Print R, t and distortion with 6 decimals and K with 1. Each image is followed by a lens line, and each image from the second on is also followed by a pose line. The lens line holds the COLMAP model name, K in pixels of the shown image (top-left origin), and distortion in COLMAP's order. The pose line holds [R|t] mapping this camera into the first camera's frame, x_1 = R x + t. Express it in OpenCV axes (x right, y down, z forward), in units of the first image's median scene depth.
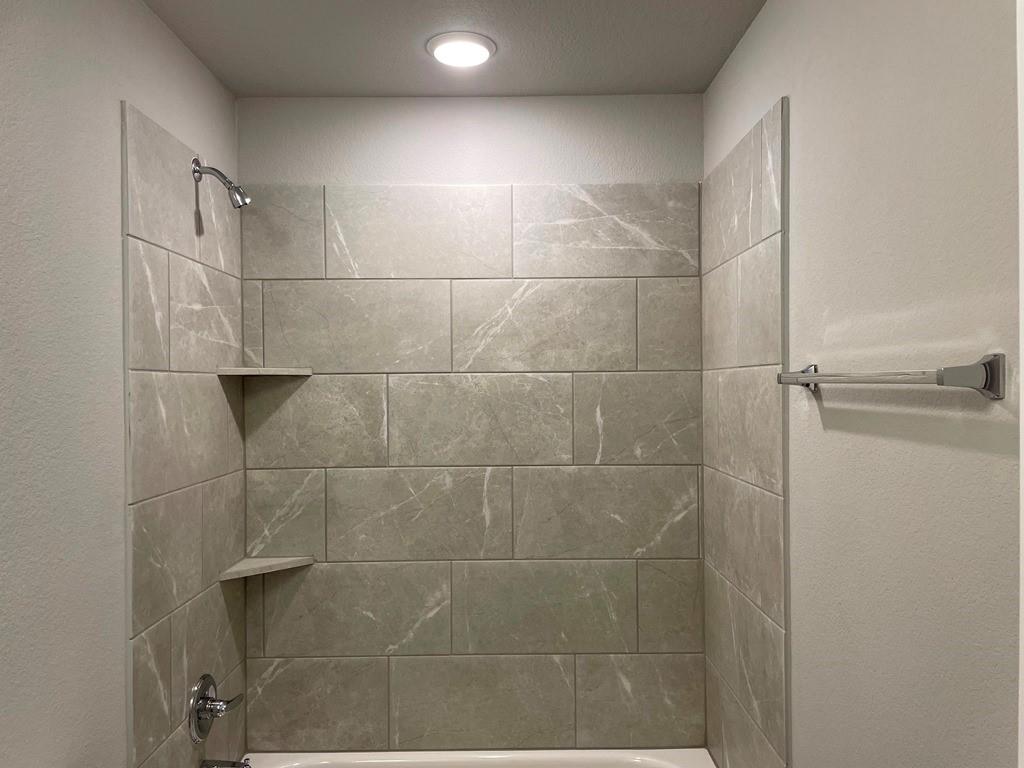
lens RADIAL K [[776.5, 0, 512.0], [0, 776.5, 384.0], [0, 0, 1]] dist [0.083097, -0.110794]
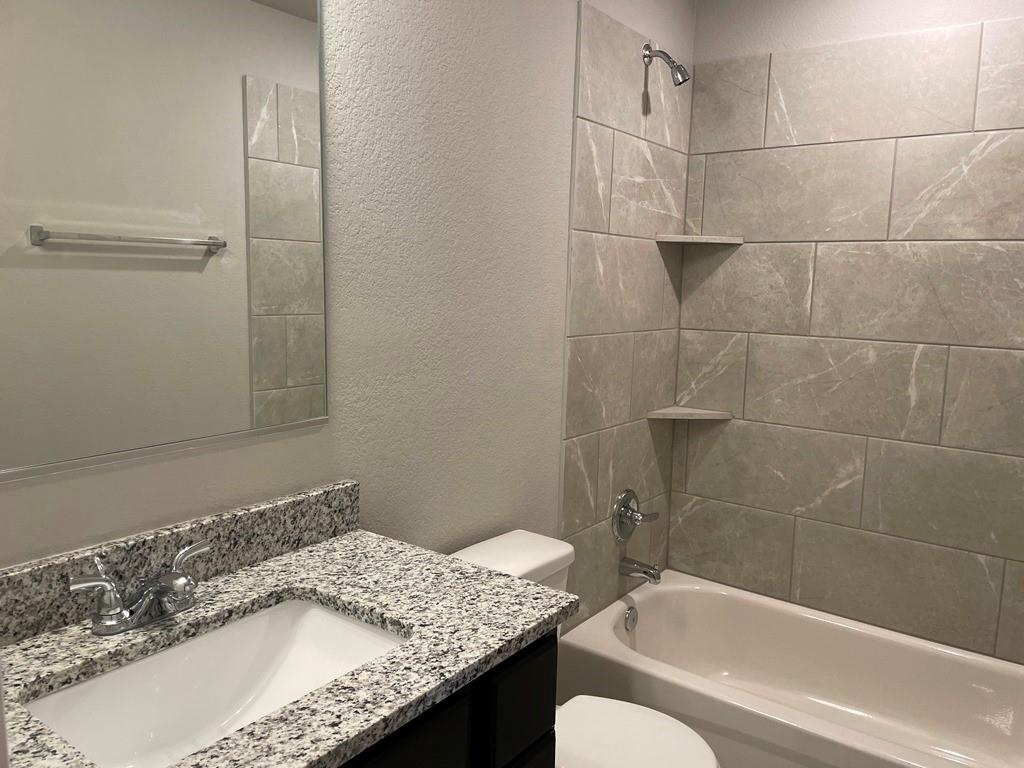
lens RADIAL K [[776.5, 0, 512.0], [0, 776.5, 384.0], [0, 0, 1]] dist [0.083097, -0.110794]
pose [[0.790778, 0.111506, -0.601860, 0.156130], [-0.037726, 0.990276, 0.133900, 0.046526], [0.610939, -0.083180, 0.787296, -0.042344]]
